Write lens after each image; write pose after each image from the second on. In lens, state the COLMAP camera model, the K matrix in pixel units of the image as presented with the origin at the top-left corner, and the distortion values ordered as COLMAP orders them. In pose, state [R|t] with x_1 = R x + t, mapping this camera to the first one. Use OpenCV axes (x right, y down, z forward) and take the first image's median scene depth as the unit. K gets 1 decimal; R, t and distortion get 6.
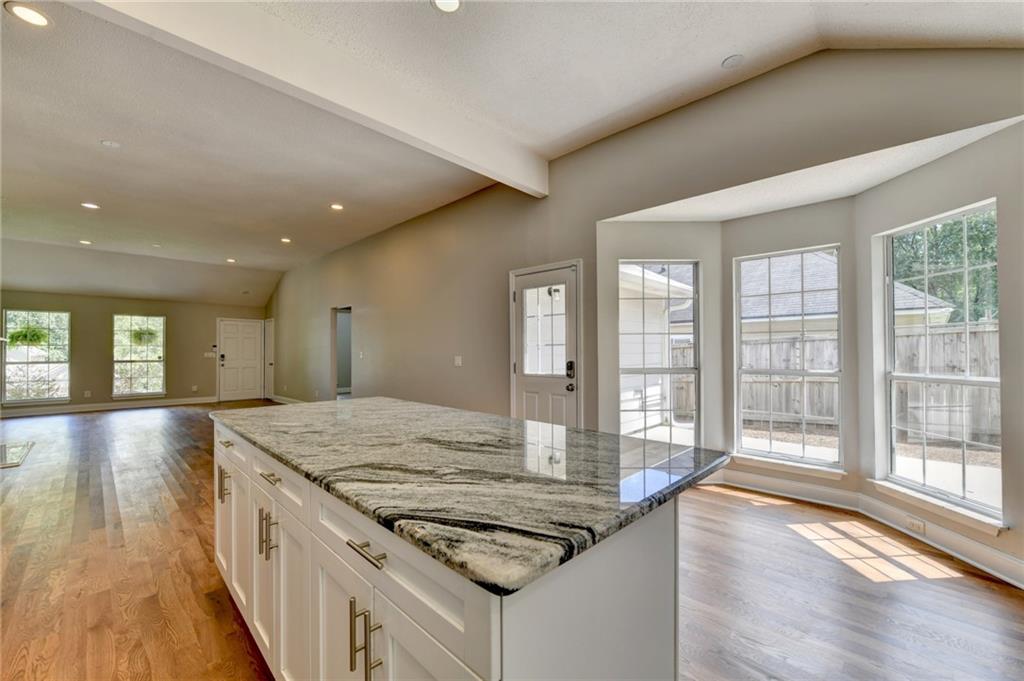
lens RADIAL K [[415.3, 0, 521.2], [0, 415.3, 347.0], [0, 0, 1]] dist [-0.008299, -0.000719]
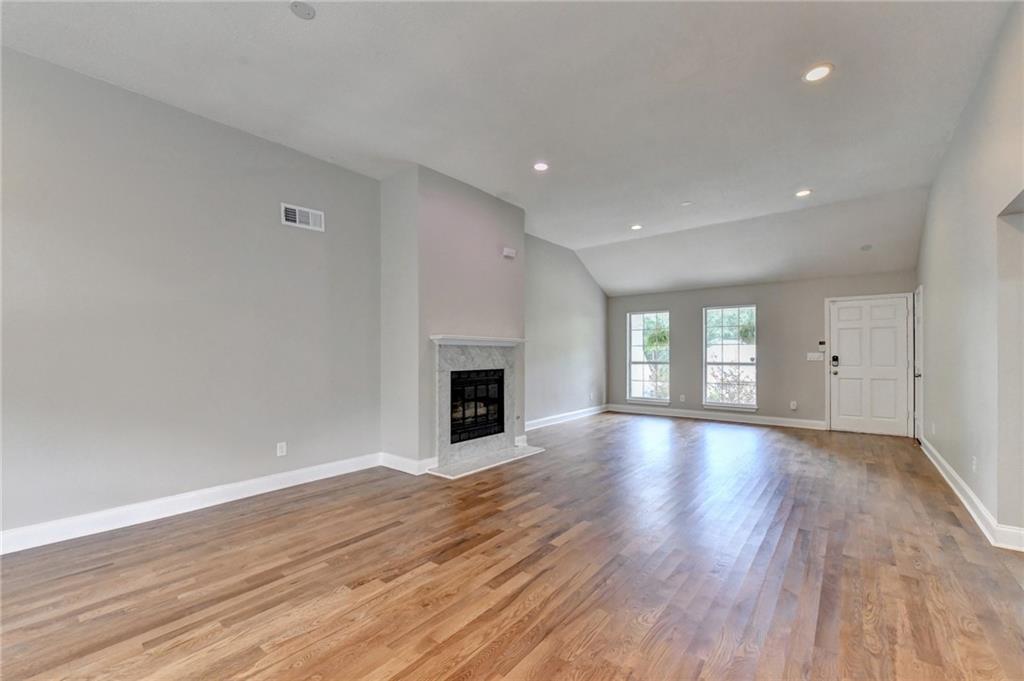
lens RADIAL K [[415.3, 0, 520.6], [0, 415.3, 353.1], [0, 0, 1]] dist [-0.008299, -0.000719]
pose [[0.096028, -0.000395, -0.995379, -0.380257], [0.013975, 0.999902, 0.000951, 0.017150], [0.995281, -0.014002, 0.096024, 1.224598]]
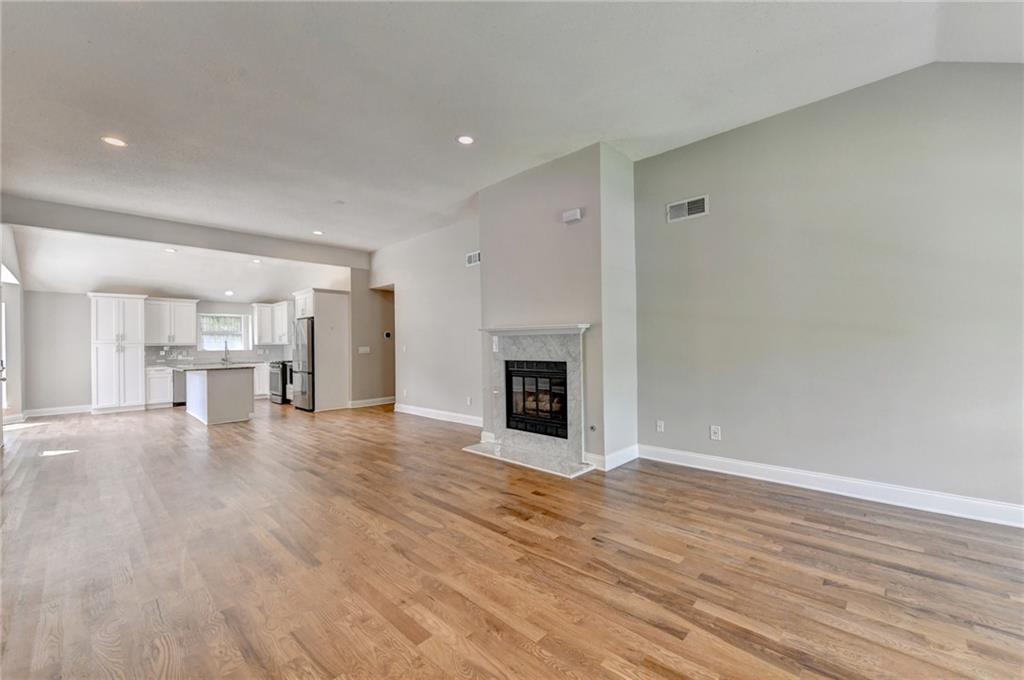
lens RADIAL K [[415.3, 0, 532.3], [0, 415.3, 343.5], [0, 0, 1]] dist [-0.008299, -0.000719]
pose [[-0.999391, 0.018078, -0.029845, -1.512080], [0.018463, 0.999749, -0.012669, 0.032070], [0.029609, -0.013212, -0.999474, 2.309516]]
